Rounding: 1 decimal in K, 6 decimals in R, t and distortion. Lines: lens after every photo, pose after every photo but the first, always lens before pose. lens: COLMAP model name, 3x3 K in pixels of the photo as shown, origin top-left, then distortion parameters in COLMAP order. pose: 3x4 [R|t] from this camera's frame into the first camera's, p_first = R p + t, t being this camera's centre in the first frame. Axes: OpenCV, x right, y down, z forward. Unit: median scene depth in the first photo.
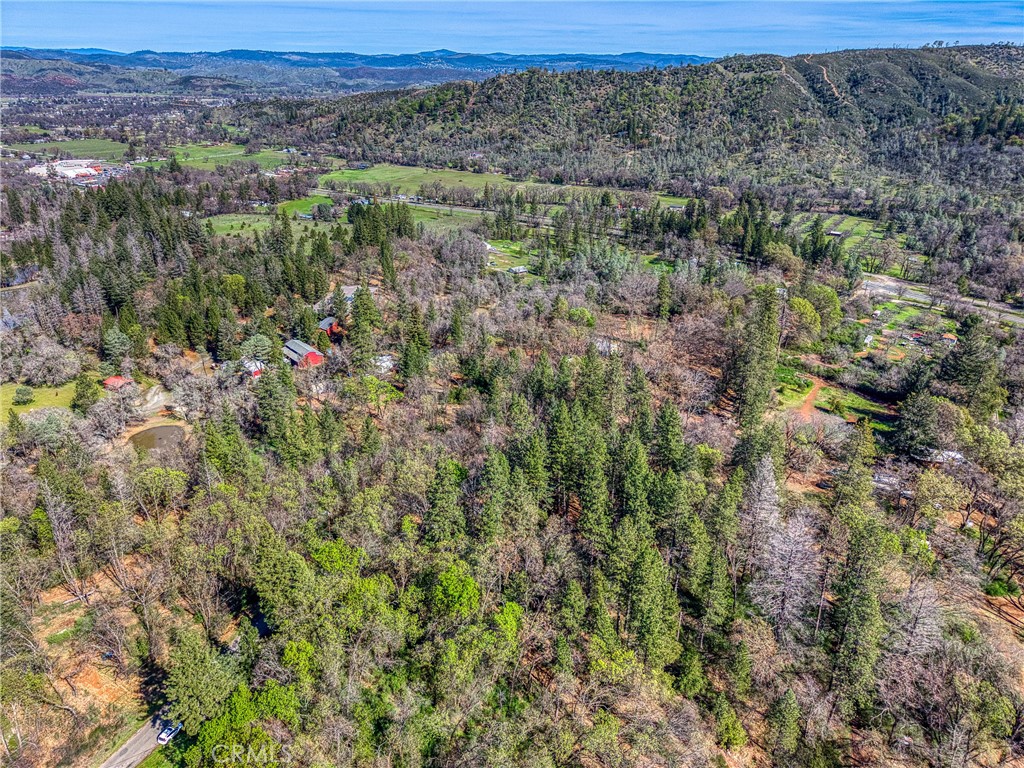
lens RADIAL K [[690.7, 0, 512.0], [0, 690.7, 384.0], [0, 0, 1]] dist [-0.003788, -0.002692]
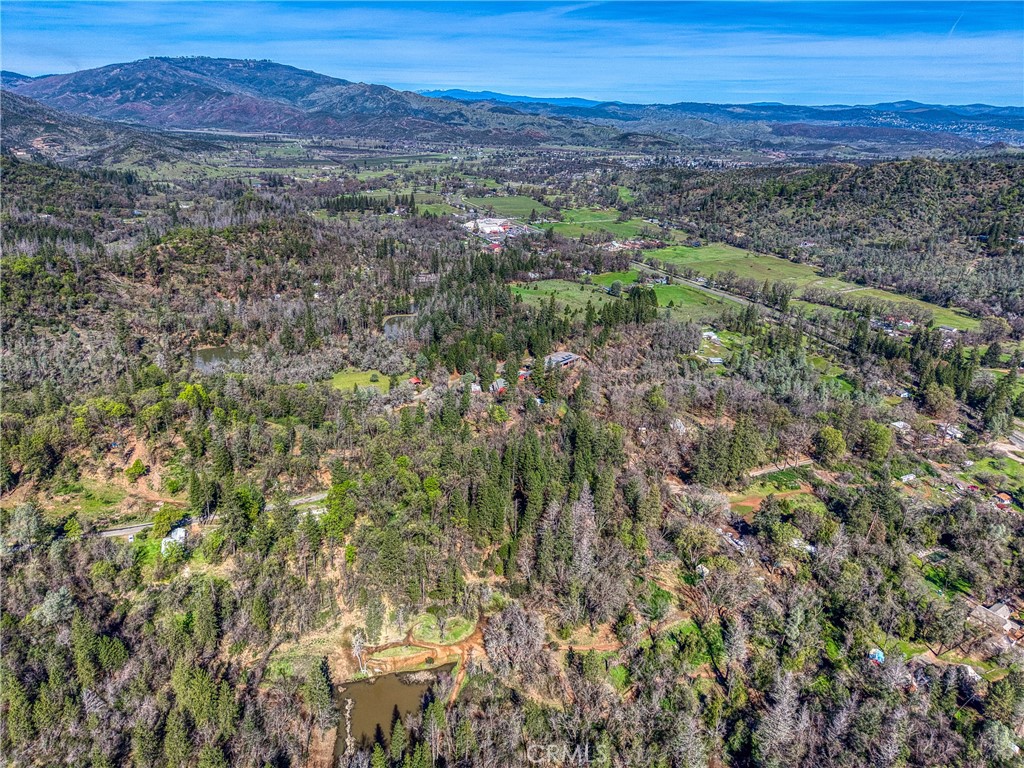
lens RADIAL K [[690.7, 0, 512.0], [0, 690.7, 384.0], [0, 0, 1]] dist [-0.003788, -0.002692]
pose [[0.829602, 0.217103, -0.514420, 0.127659], [-0.243589, 0.969739, 0.016428, -0.018028], [0.502420, 0.111679, 0.857381, -0.103399]]
